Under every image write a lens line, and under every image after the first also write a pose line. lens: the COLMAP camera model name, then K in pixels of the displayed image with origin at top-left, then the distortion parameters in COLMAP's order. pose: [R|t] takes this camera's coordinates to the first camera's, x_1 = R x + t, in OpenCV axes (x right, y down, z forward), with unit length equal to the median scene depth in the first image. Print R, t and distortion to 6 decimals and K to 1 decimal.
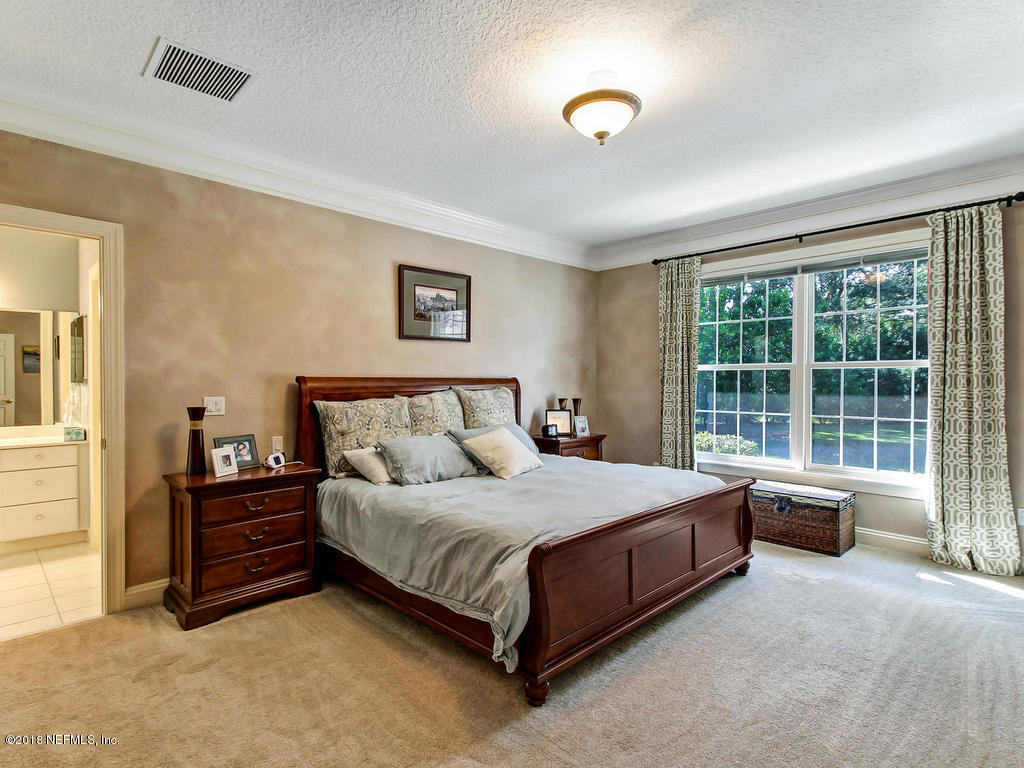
lens RADIAL K [[534.9, 0, 517.0], [0, 534.9, 387.4], [0, 0, 1]] dist [-0.001982, -0.000757]
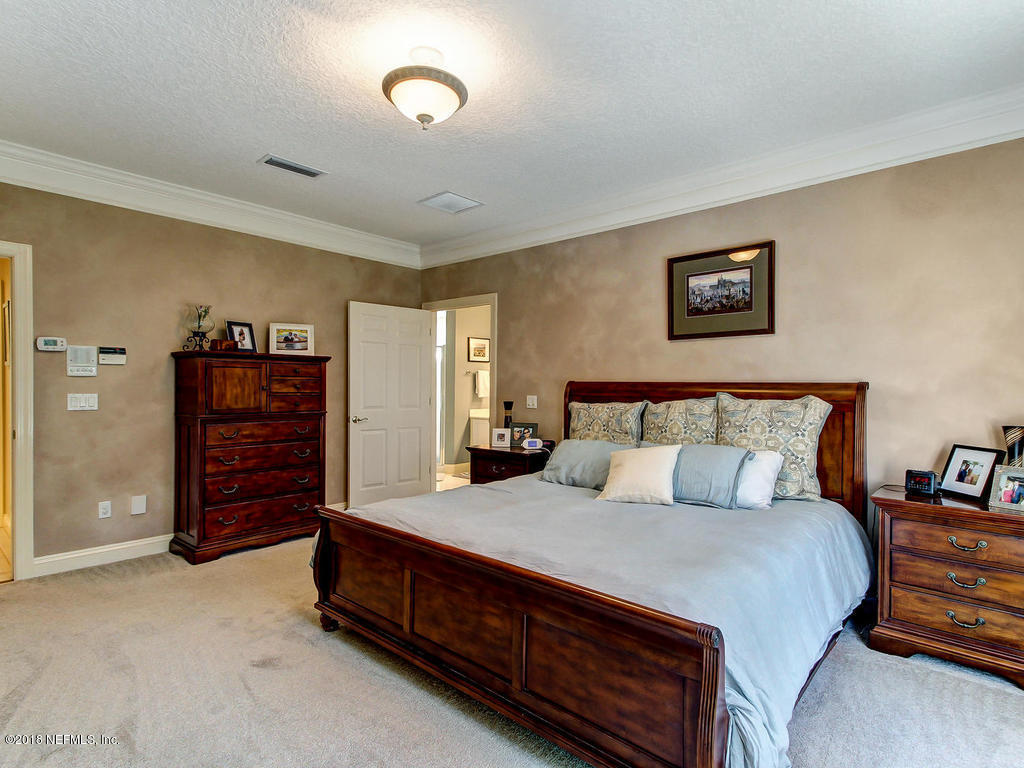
lens RADIAL K [[534.9, 0, 517.0], [0, 534.9, 387.4], [0, 0, 1]] dist [-0.001982, -0.000757]
pose [[0.049730, 0.008957, -0.998723, 0.745912], [-0.017668, 0.999811, 0.008087, -0.012808], [0.998606, 0.017243, 0.049879, 0.750158]]
